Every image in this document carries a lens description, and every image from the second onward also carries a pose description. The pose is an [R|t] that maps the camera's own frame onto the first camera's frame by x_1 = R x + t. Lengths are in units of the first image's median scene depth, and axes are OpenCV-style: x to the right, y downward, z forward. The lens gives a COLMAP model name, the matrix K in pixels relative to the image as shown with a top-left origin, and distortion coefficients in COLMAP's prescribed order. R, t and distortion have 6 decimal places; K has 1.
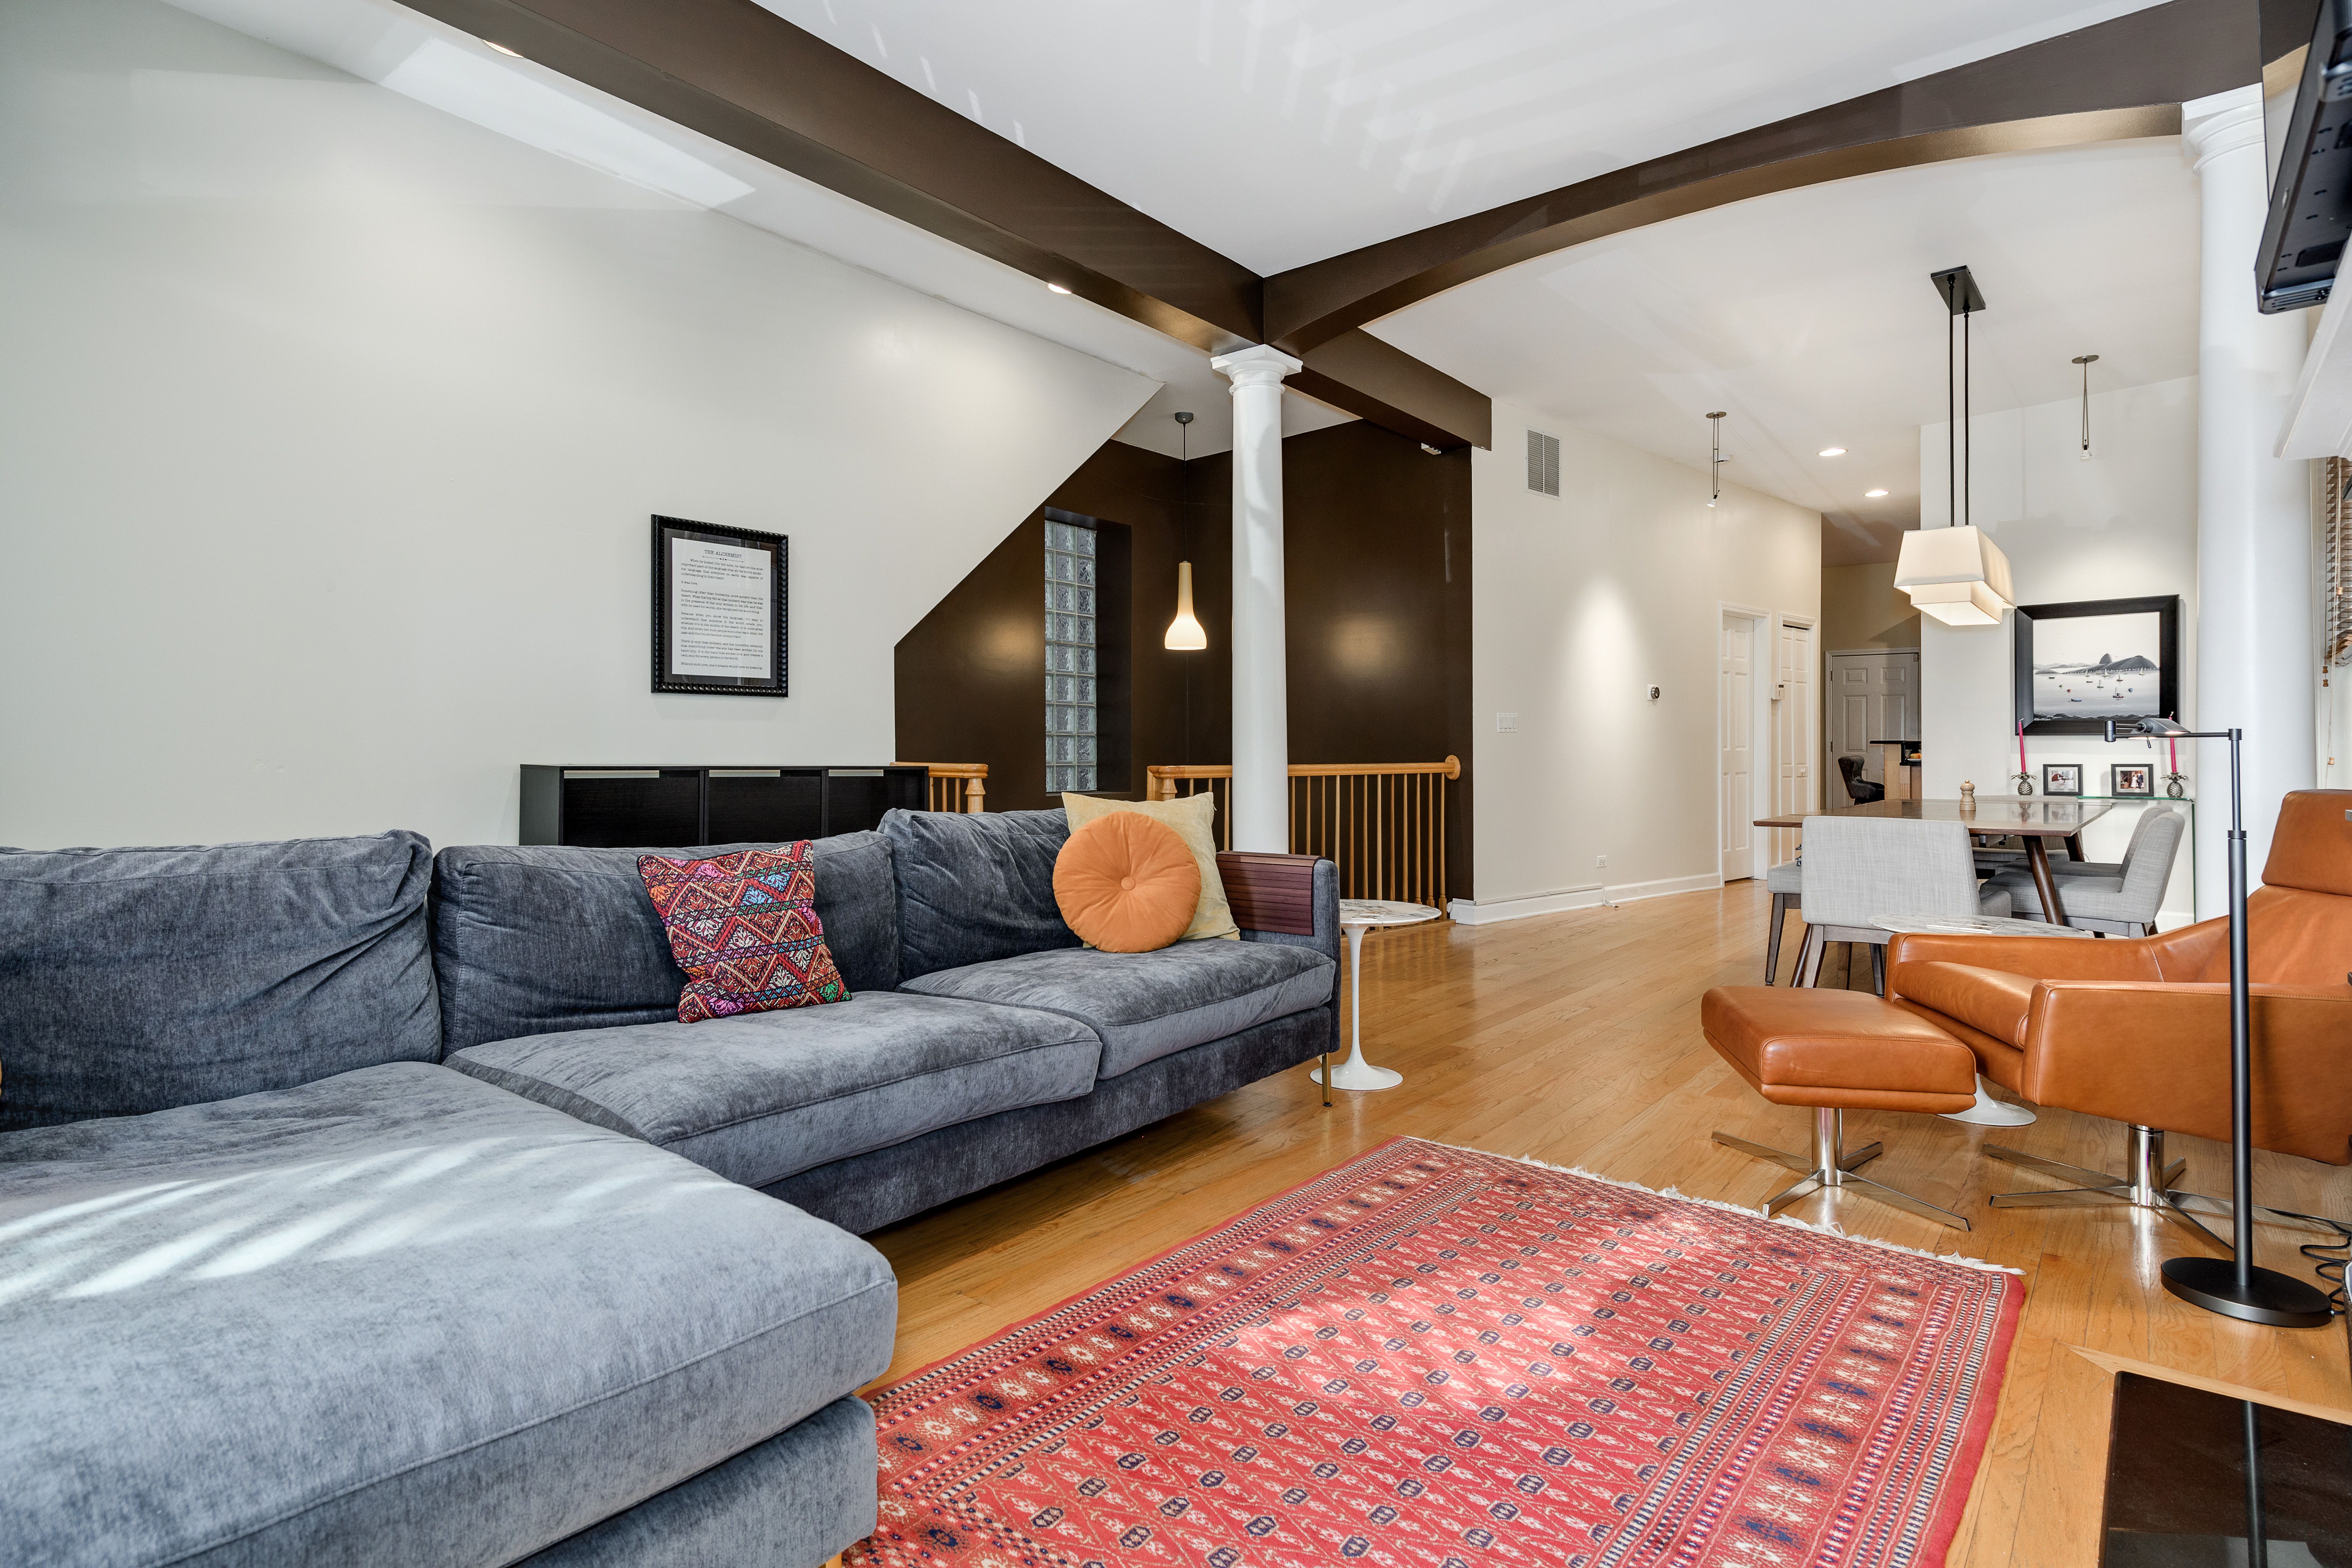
lens RADIAL K [[1112.9, 0, 1179.0], [0, 1112.9, 759.2], [0, 0, 1]] dist [-0.000374, 0.001633]
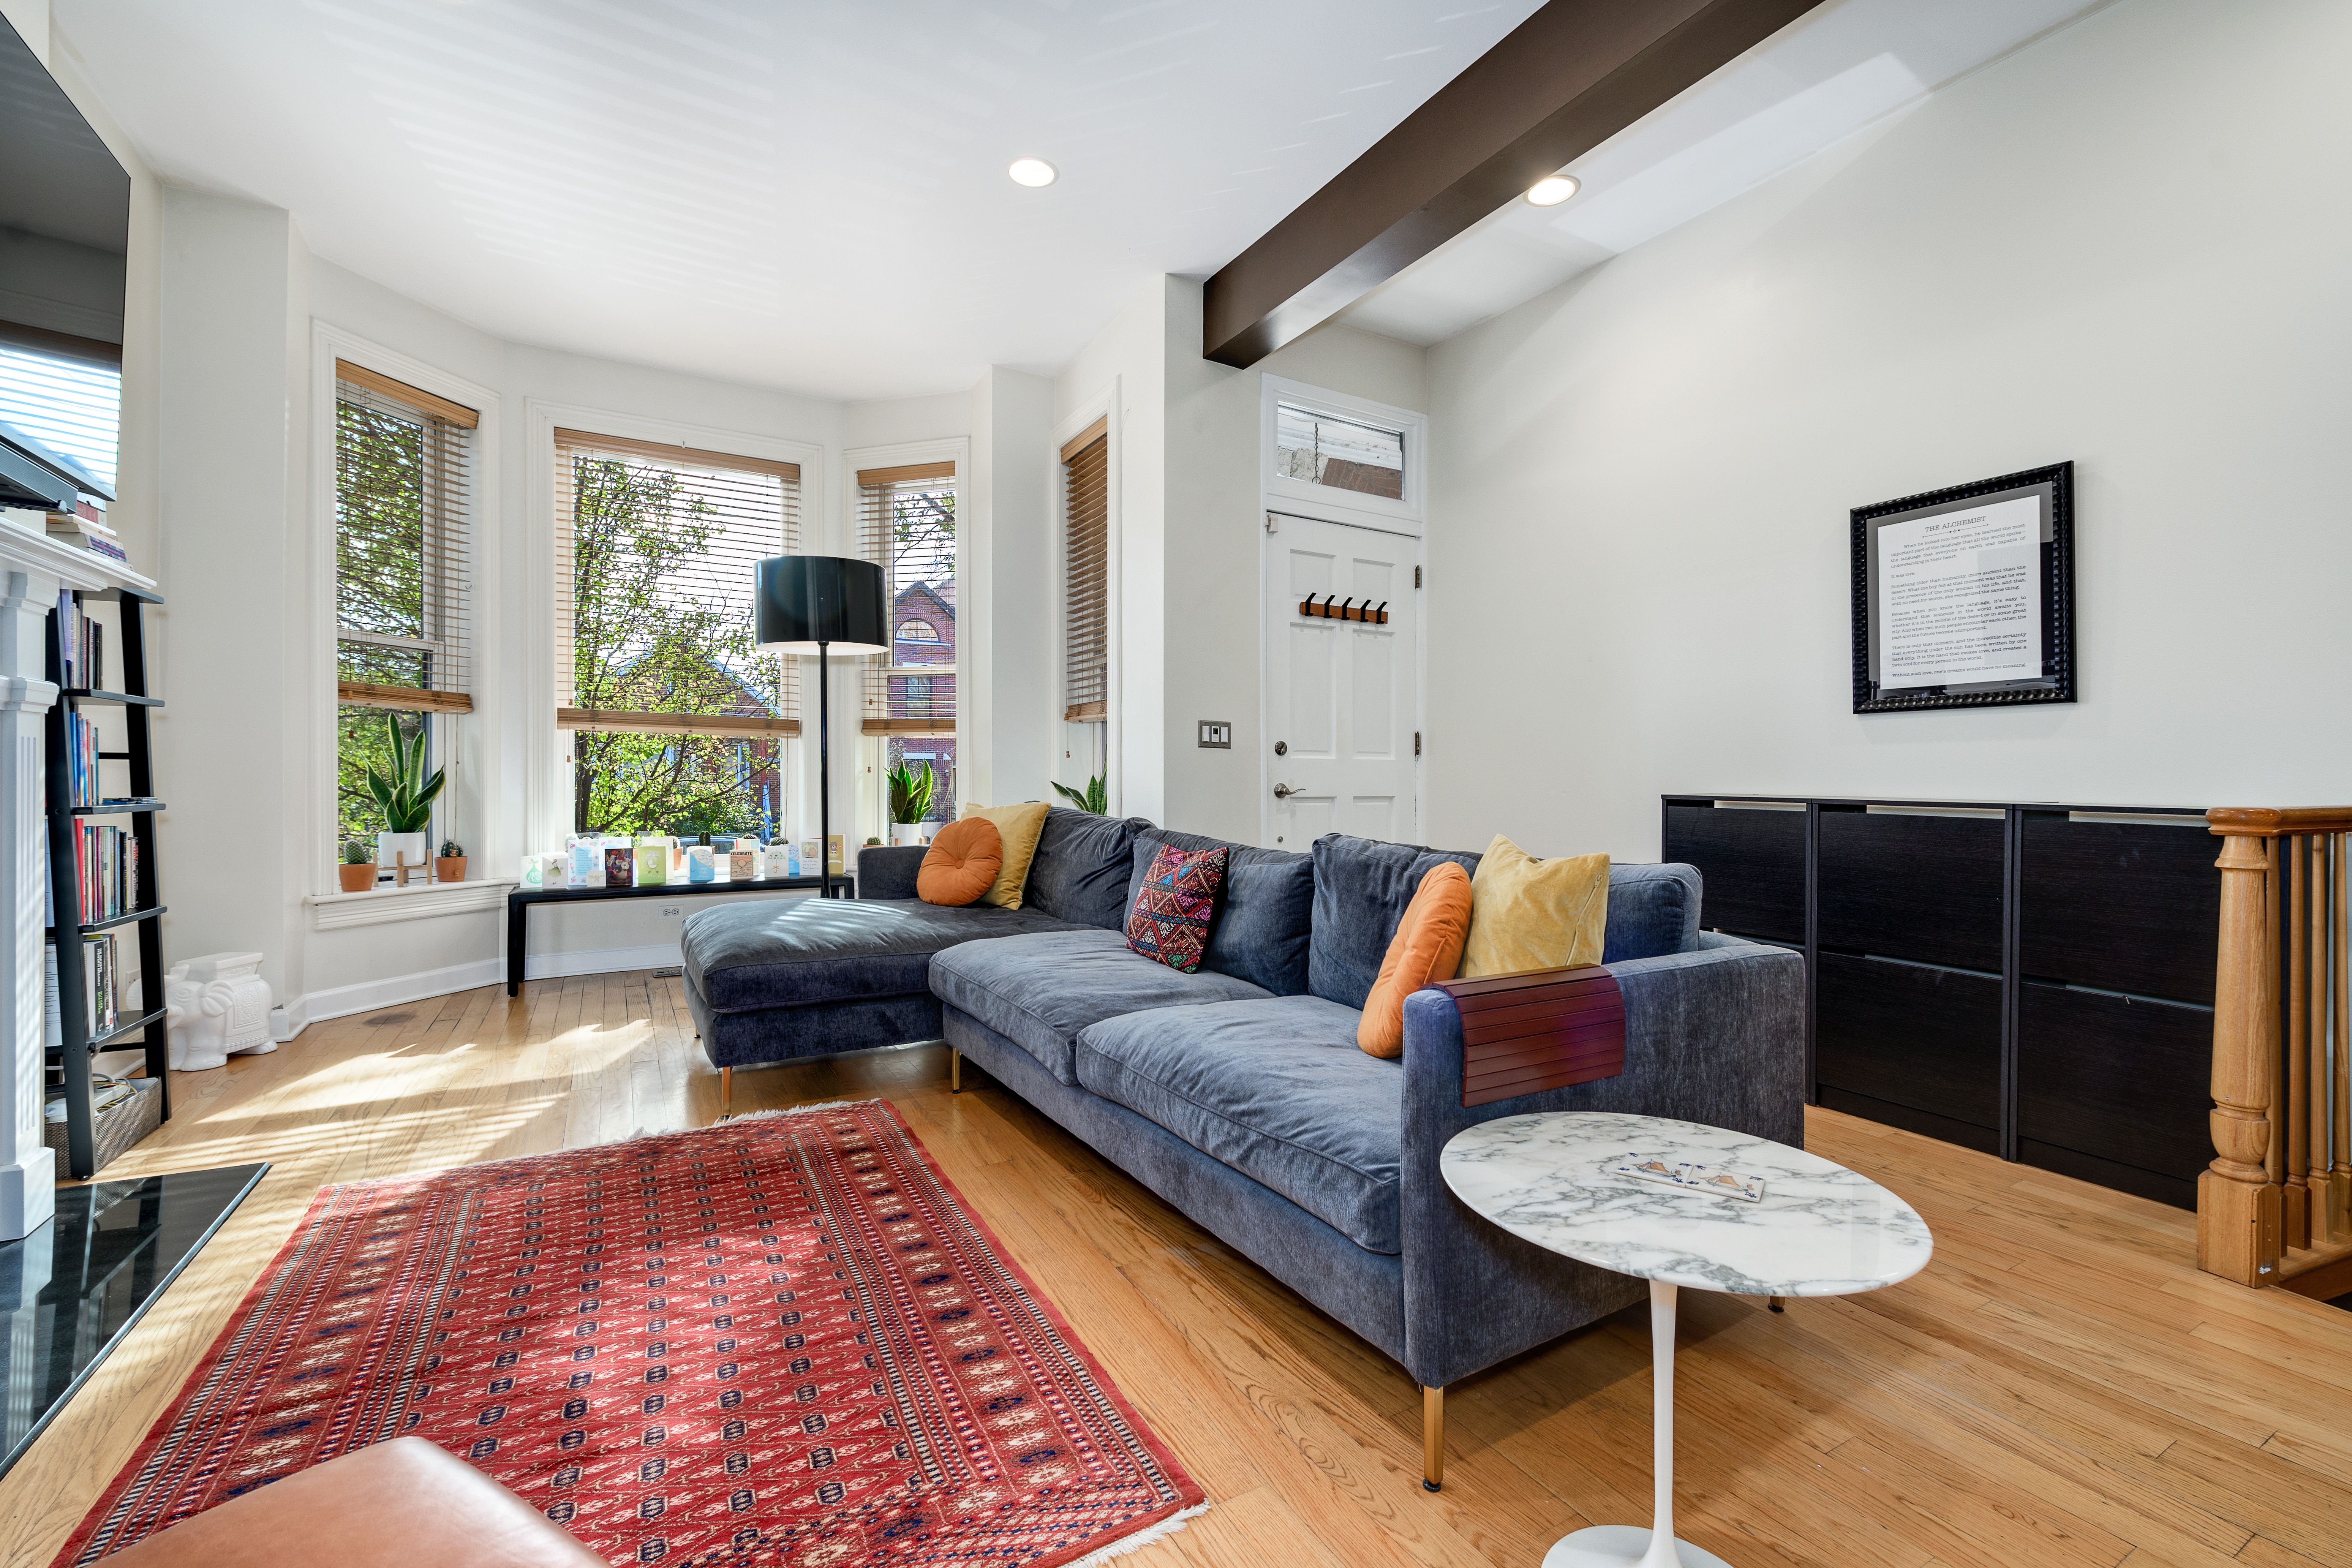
lens RADIAL K [[1013.9, 0, 1191.4], [0, 1013.9, 788.6], [0, 0, 1]] dist [-0.002965, -0.000431]
pose [[-0.327144, 0.004580, -0.944963, 0.432902], [-0.014171, 0.999852, 0.009751, -0.002172], [0.944868, 0.016581, -0.327031, 0.759873]]
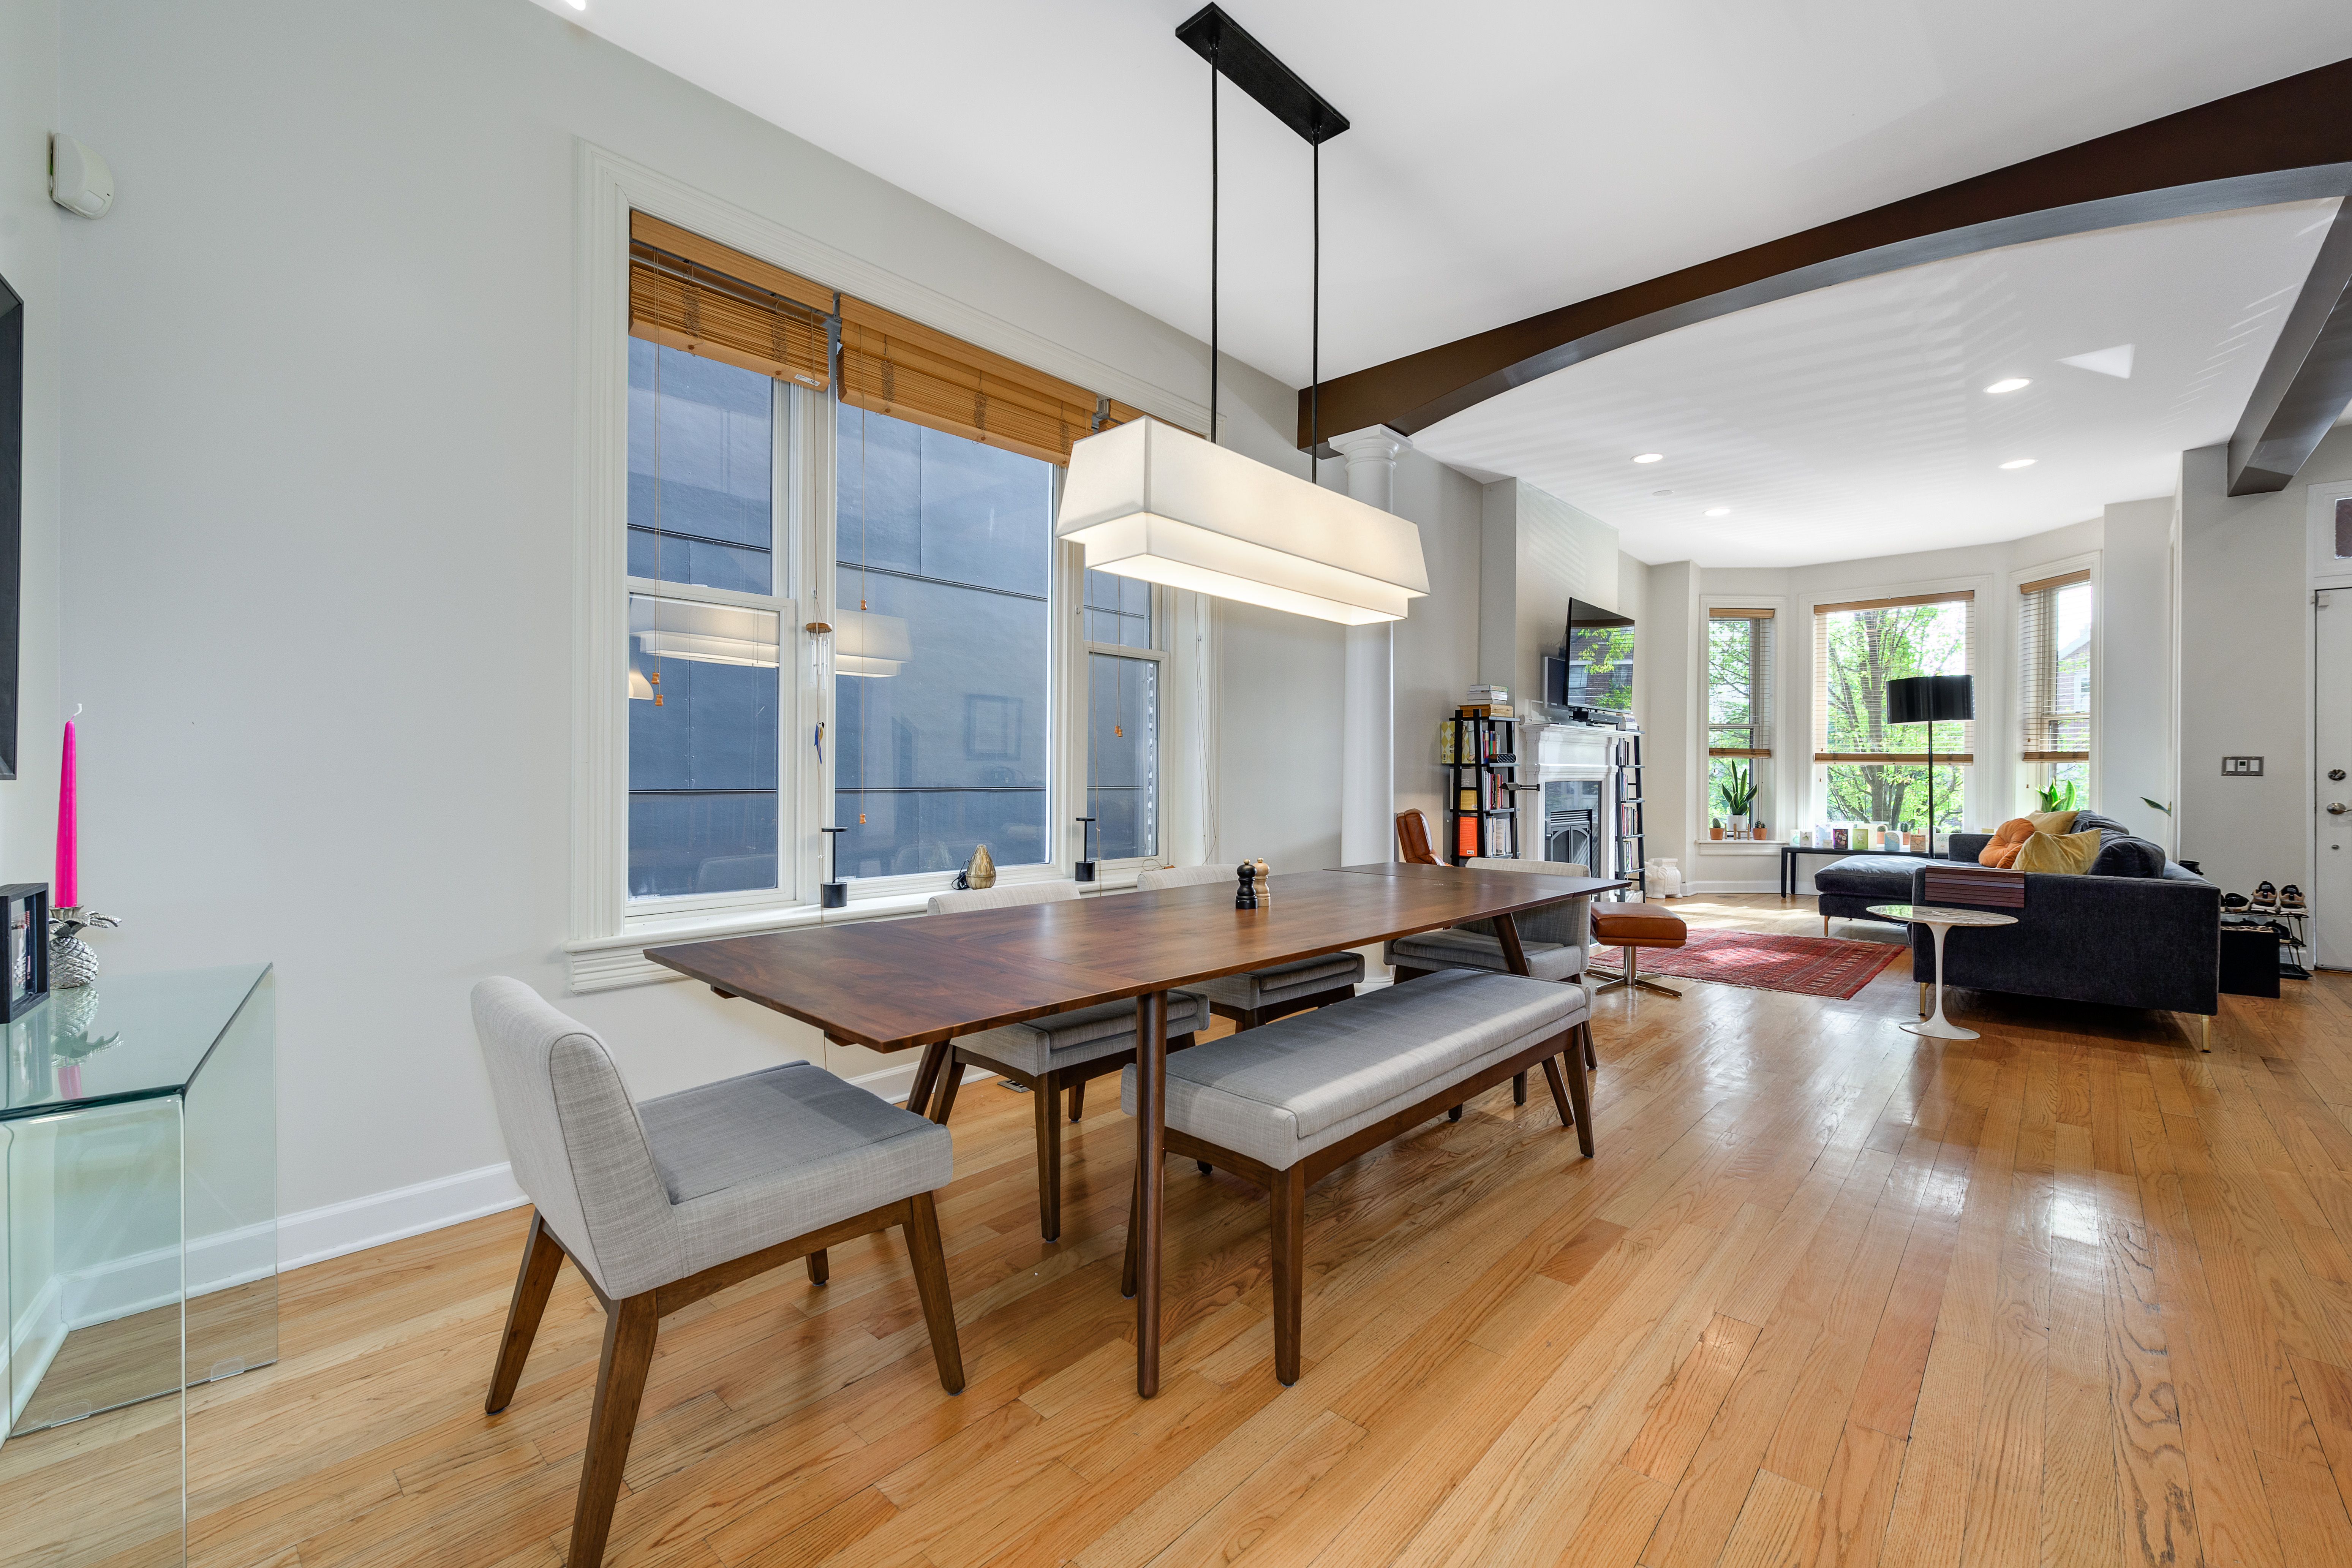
lens RADIAL K [[925.1, 0, 1186.4], [0, 925.1, 778.3], [0, 0, 1]] dist [0.003740, 0.000260]
pose [[-0.998849, -0.004424, 0.047763, 0.820648], [-0.003732, 0.999887, 0.014574, -0.040169], [-0.047822, 0.014379, -0.998752, 1.717323]]
